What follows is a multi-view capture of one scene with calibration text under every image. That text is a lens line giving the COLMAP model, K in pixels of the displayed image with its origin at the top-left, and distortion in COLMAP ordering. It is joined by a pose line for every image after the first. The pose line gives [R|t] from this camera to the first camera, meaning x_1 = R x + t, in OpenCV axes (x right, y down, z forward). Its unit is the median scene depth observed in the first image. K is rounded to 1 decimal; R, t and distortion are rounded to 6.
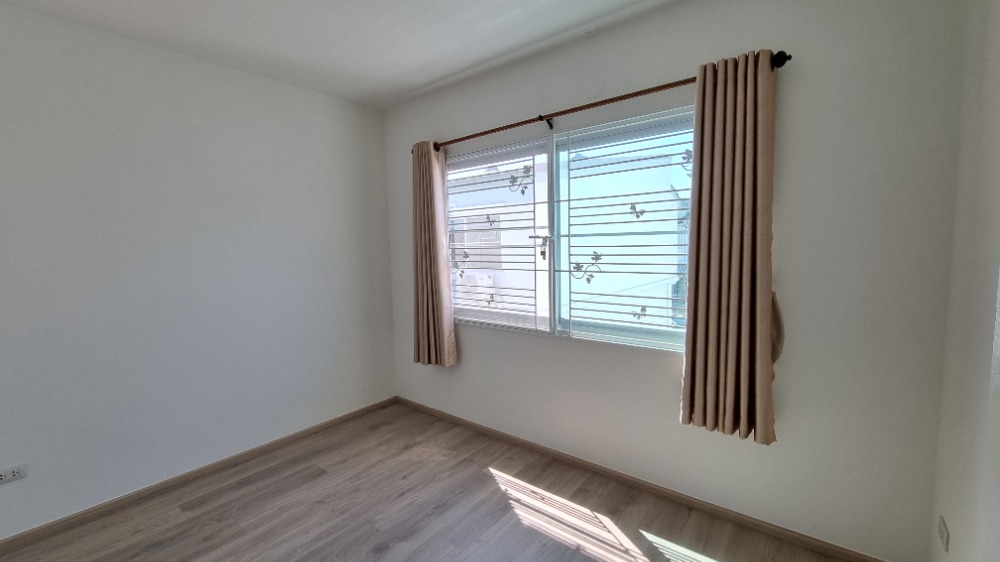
lens RADIAL K [[415.0, 0, 500.0], [0, 415.0, 281.0], [0, 0, 1]] dist [0.001903, -0.000460]
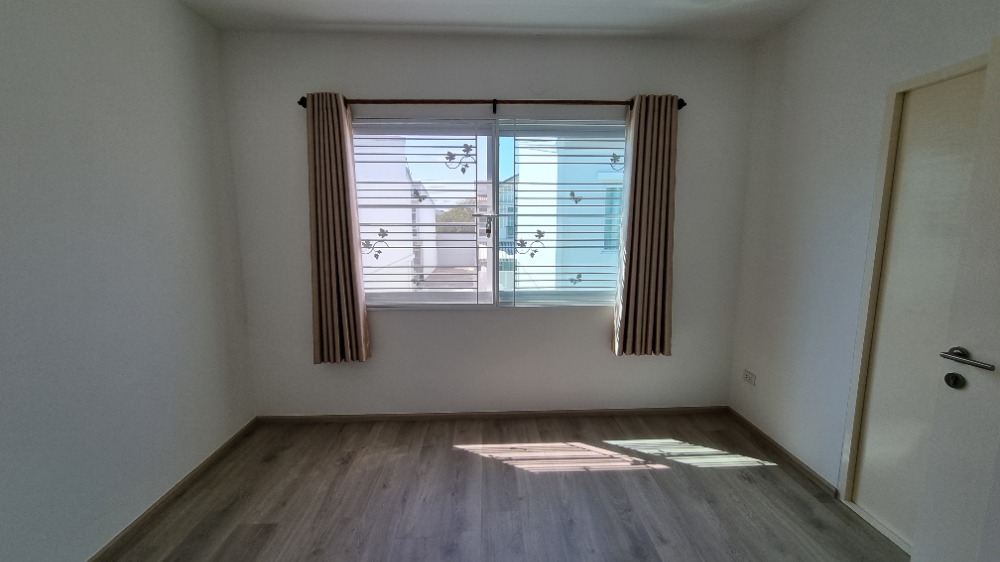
lens RADIAL K [[415.0, 0, 500.0], [0, 415.0, 281.0], [0, 0, 1]] dist [0.001903, -0.000460]
pose [[0.748792, -0.073423, 0.658726, -0.585598], [0.043107, 0.997136, 0.062143, -0.004855], [-0.661402, -0.018136, 0.749812, 0.185195]]
